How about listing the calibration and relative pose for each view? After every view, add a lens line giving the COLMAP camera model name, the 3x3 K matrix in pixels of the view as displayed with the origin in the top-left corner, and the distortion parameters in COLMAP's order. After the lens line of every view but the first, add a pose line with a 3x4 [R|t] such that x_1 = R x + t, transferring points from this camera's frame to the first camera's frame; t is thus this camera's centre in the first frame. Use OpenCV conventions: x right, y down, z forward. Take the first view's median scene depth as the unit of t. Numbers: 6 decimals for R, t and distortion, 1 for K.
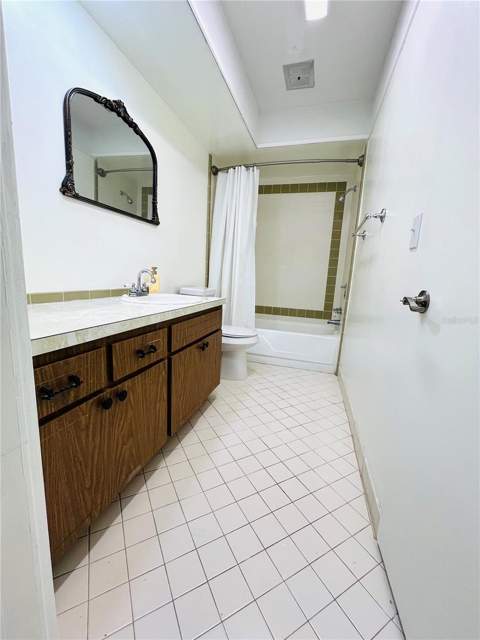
lens RADIAL K [[258.9, 0, 241.0], [0, 258.9, 317.6], [0, 0, 1]] dist [-0.001376, -0.000246]
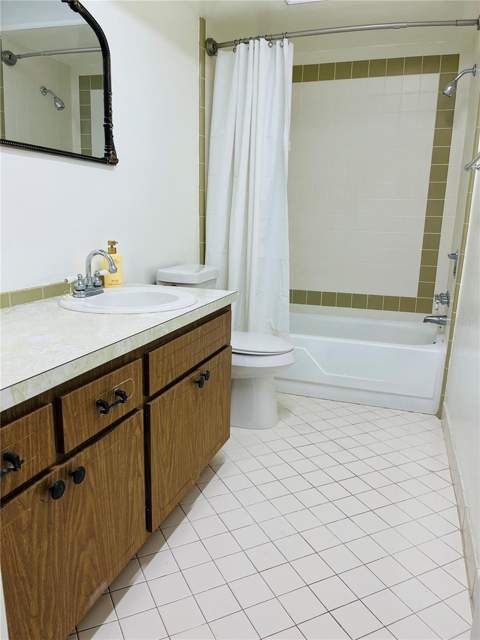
lens RADIAL K [[485.4, 0, 240.0], [0, 485.4, 320.0], [0, 0, 1]] dist [0.061749, -0.091340]
pose [[0.998355, -0.018938, -0.054114, 0.005500], [0.021508, 0.998649, 0.047307, -0.063150], [0.053145, -0.048393, 0.997414, -0.079237]]
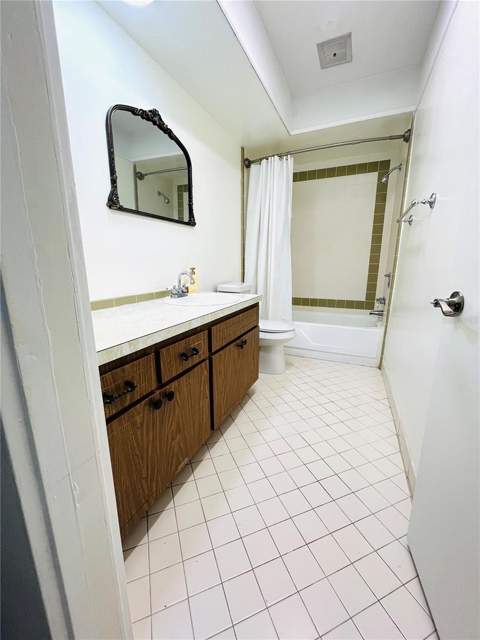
lens RADIAL K [[258.9, 0, 241.0], [0, 258.9, 317.6], [0, 0, 1]] dist [-0.001376, -0.000246]
pose [[0.989906, -0.022798, -0.139878, -0.001373], [0.028991, 0.998680, 0.042393, -0.032668], [0.138727, -0.046020, 0.989261, -0.010944]]
